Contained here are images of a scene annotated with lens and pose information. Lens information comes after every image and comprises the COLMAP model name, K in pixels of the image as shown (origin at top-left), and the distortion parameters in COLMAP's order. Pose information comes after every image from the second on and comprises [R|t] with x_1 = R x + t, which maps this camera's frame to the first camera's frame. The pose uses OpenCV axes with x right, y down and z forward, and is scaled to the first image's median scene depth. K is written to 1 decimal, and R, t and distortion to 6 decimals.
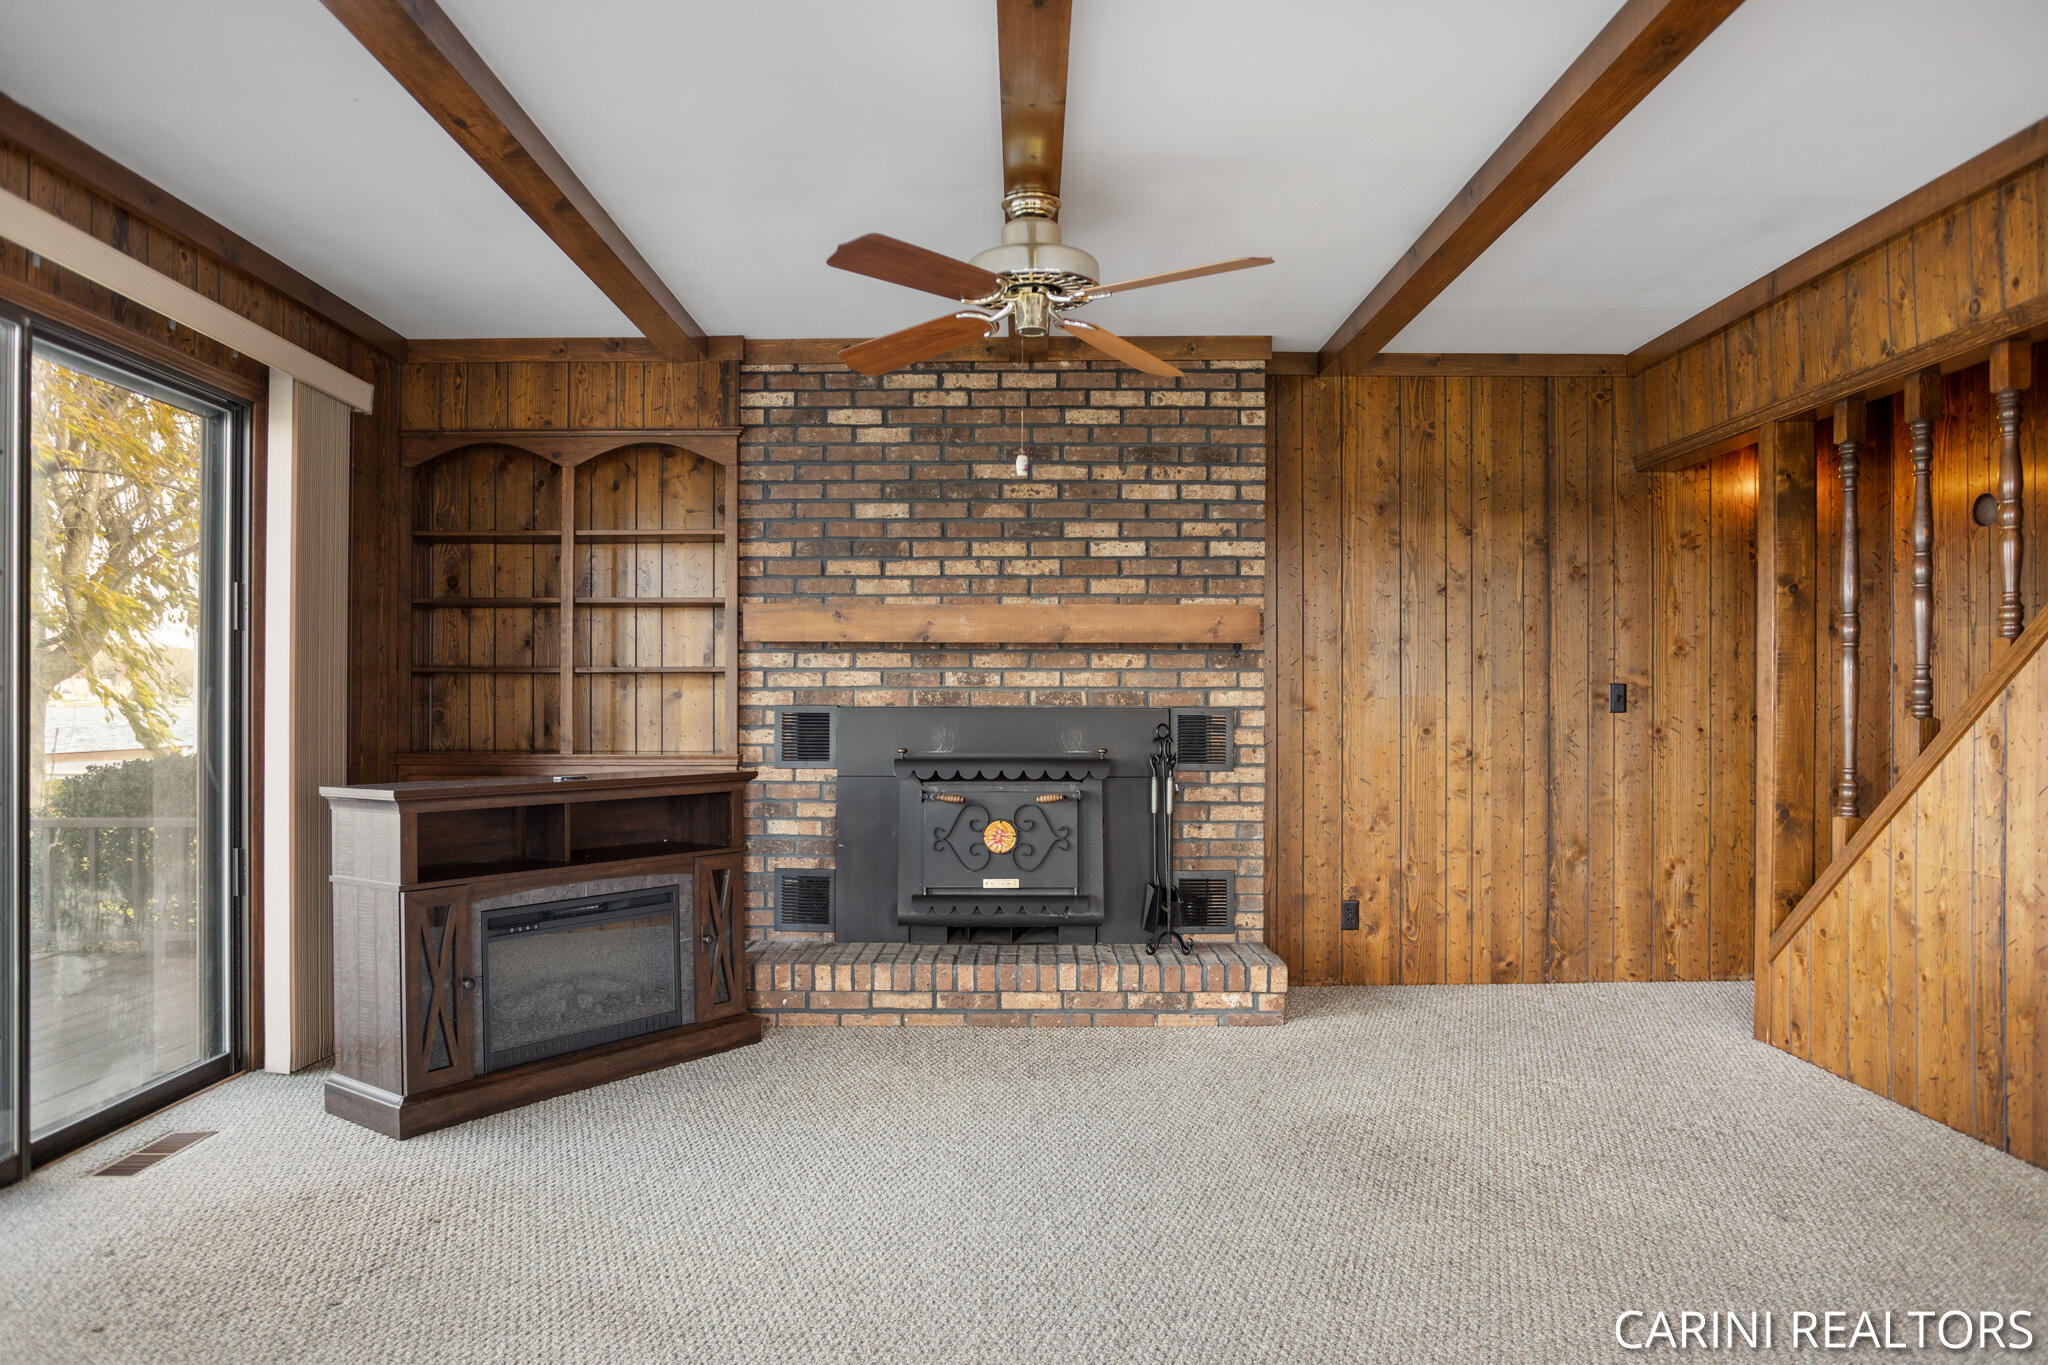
lens RADIAL K [[1269.7, 0, 1019.7], [0, 1269.7, 695.8], [0, 0, 1]] dist [-0.057546, 0.014337]
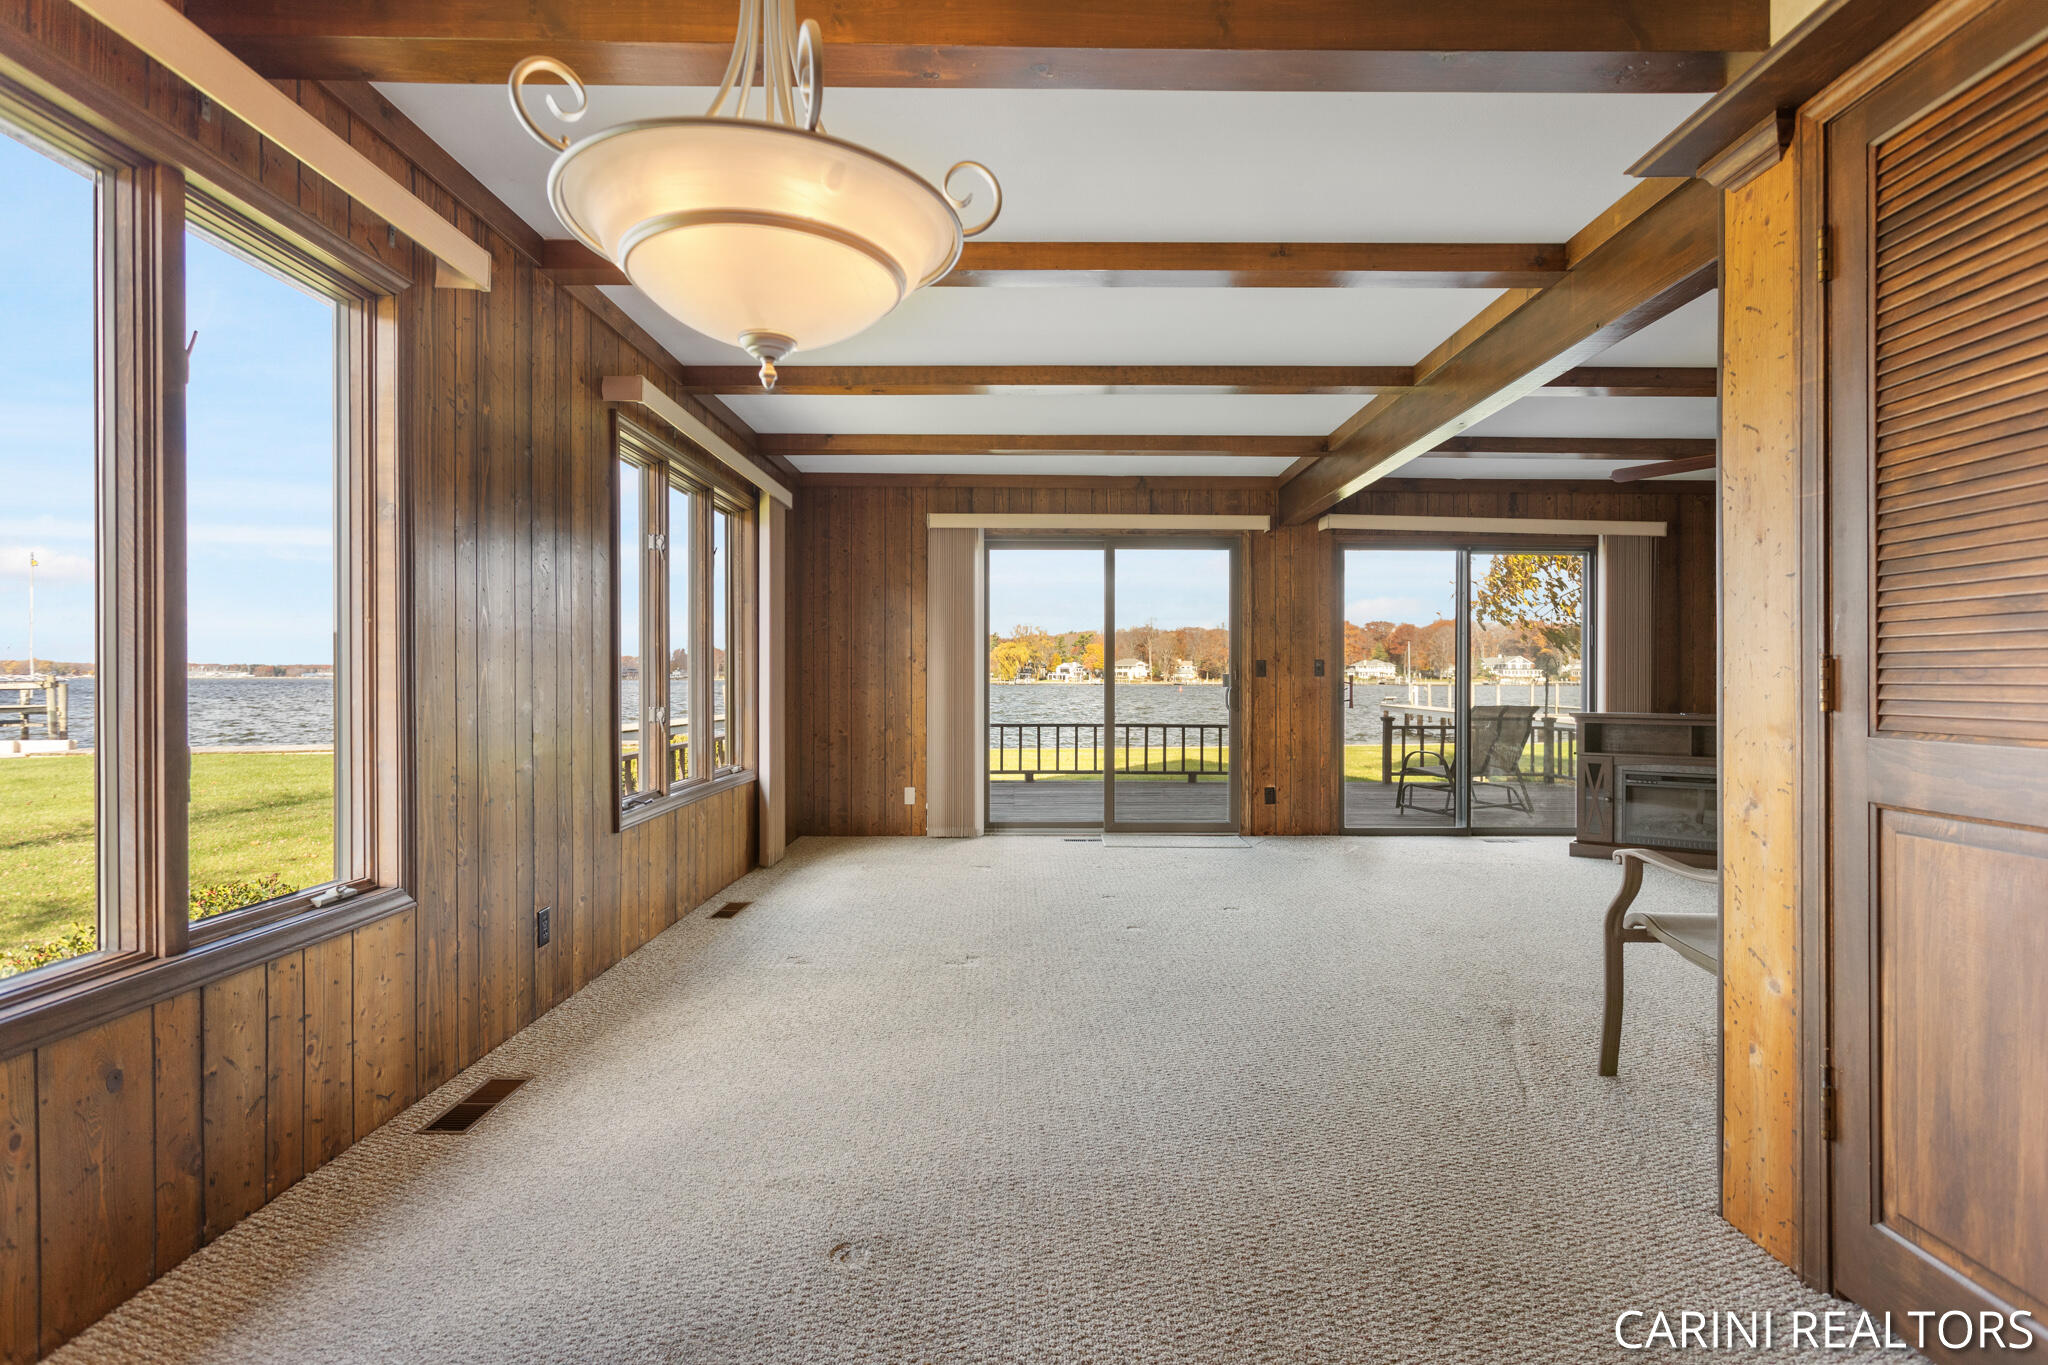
lens RADIAL K [[987.3, 0, 1038.1], [0, 987.3, 680.8], [0, 0, 1]] dist [0.003060, -0.001392]
pose [[0.016495, 0.002493, -0.999861, 0.945250], [0.002325, 0.999994, 0.002531, 0.003506], [0.999861, -0.002366, 0.016490, -0.048093]]
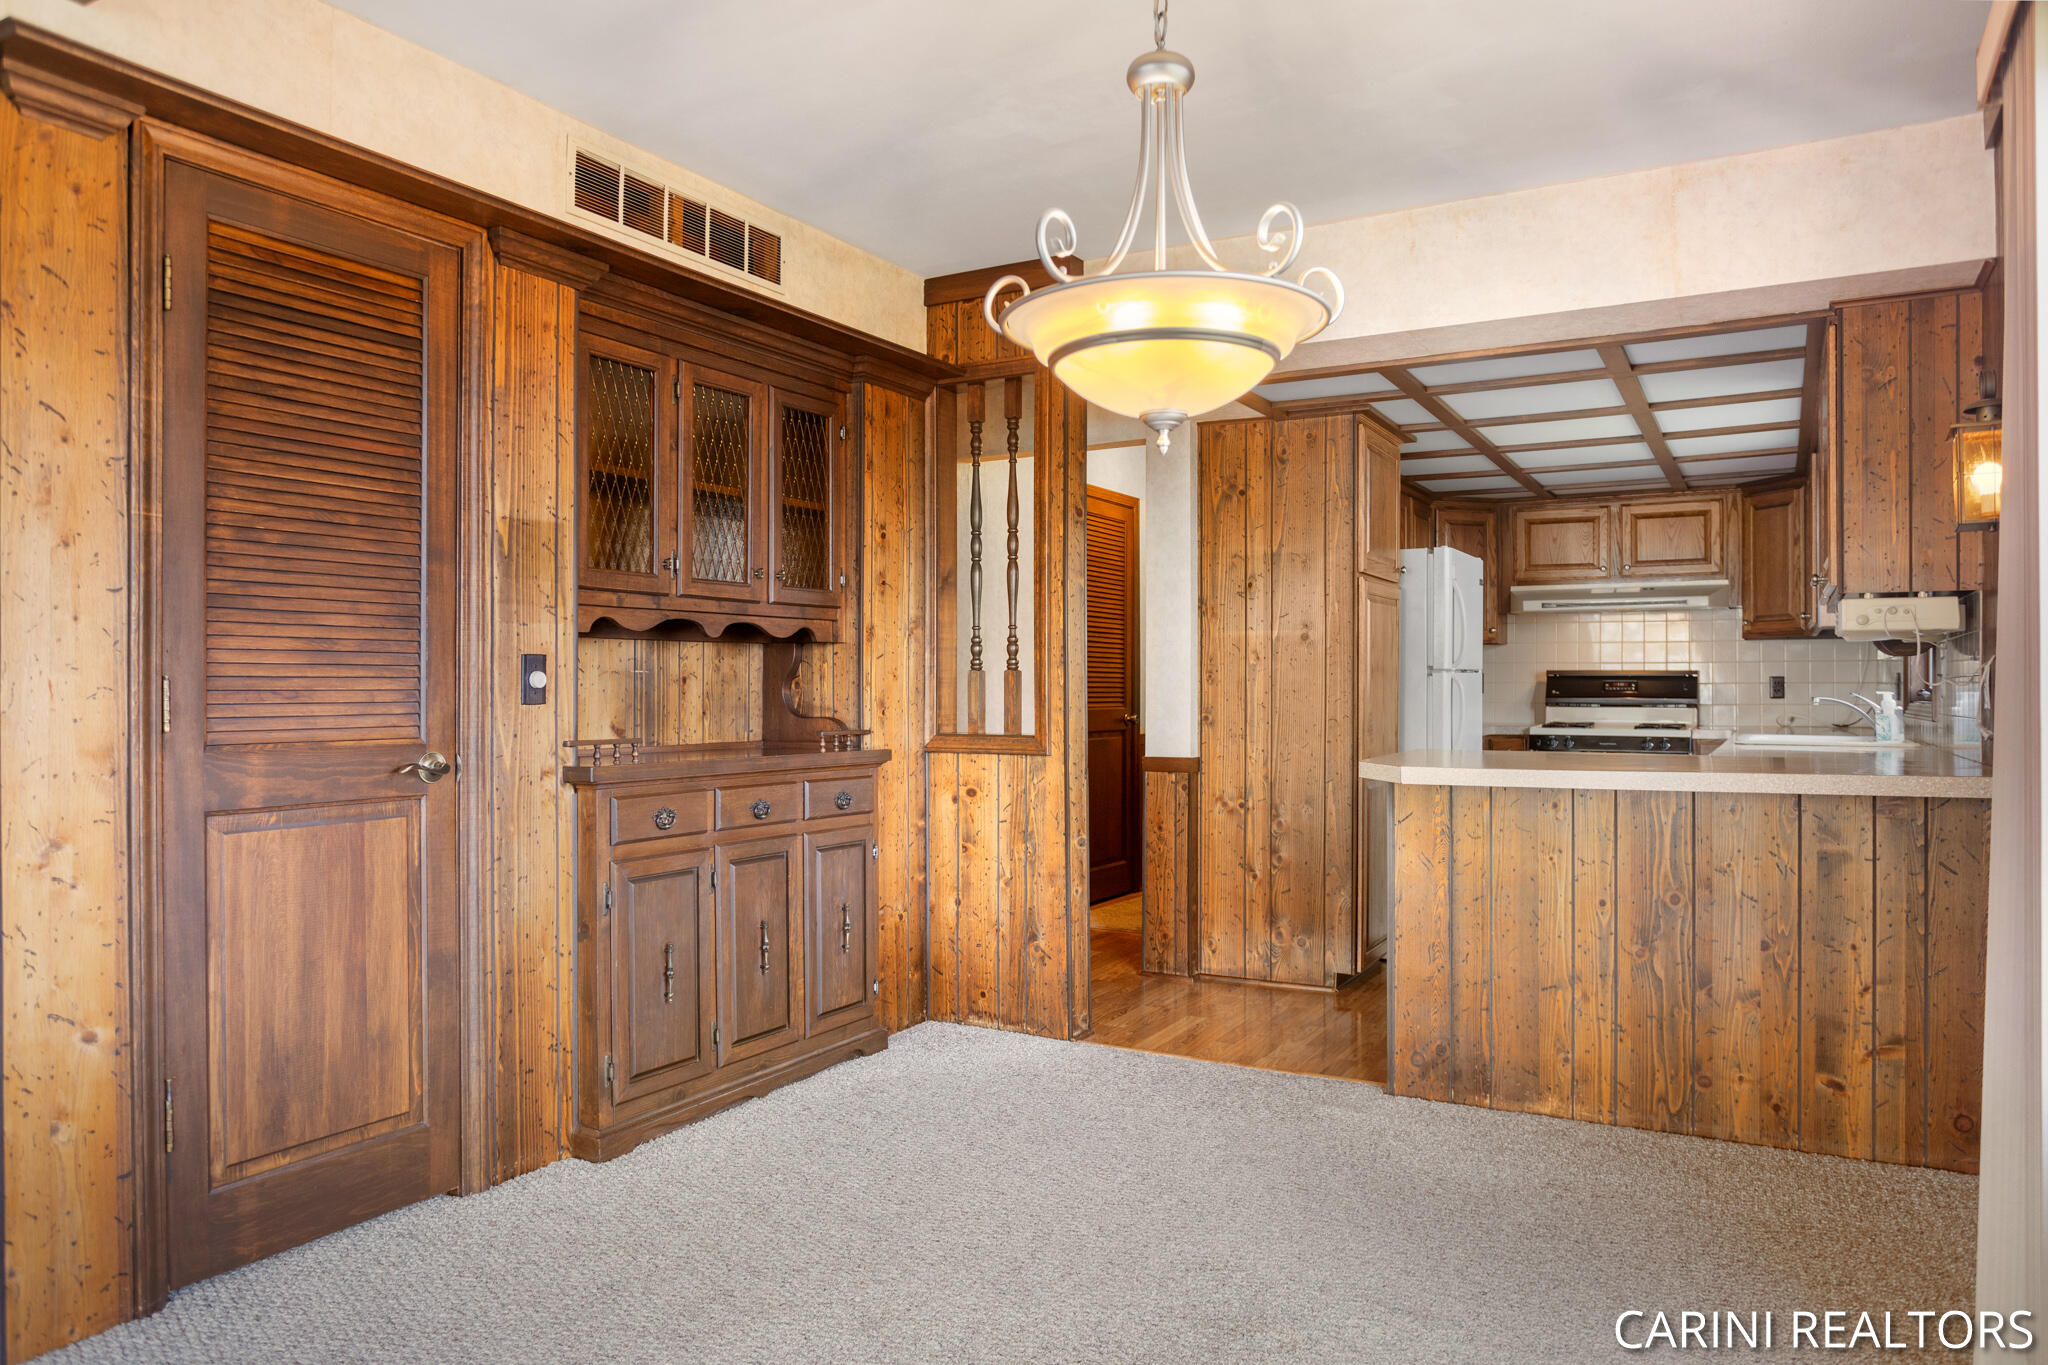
lens RADIAL K [[1352.4, 0, 1035.7], [0, 1352.4, 683.8], [0, 0, 1]] dist [-0.048229, 0.019276]
pose [[0.487331, -0.000642, 0.873217, 0.306595], [-0.000626, 0.999999, 0.001084, -0.002380], [-0.873217, -0.001075, 0.487330, -0.280324]]
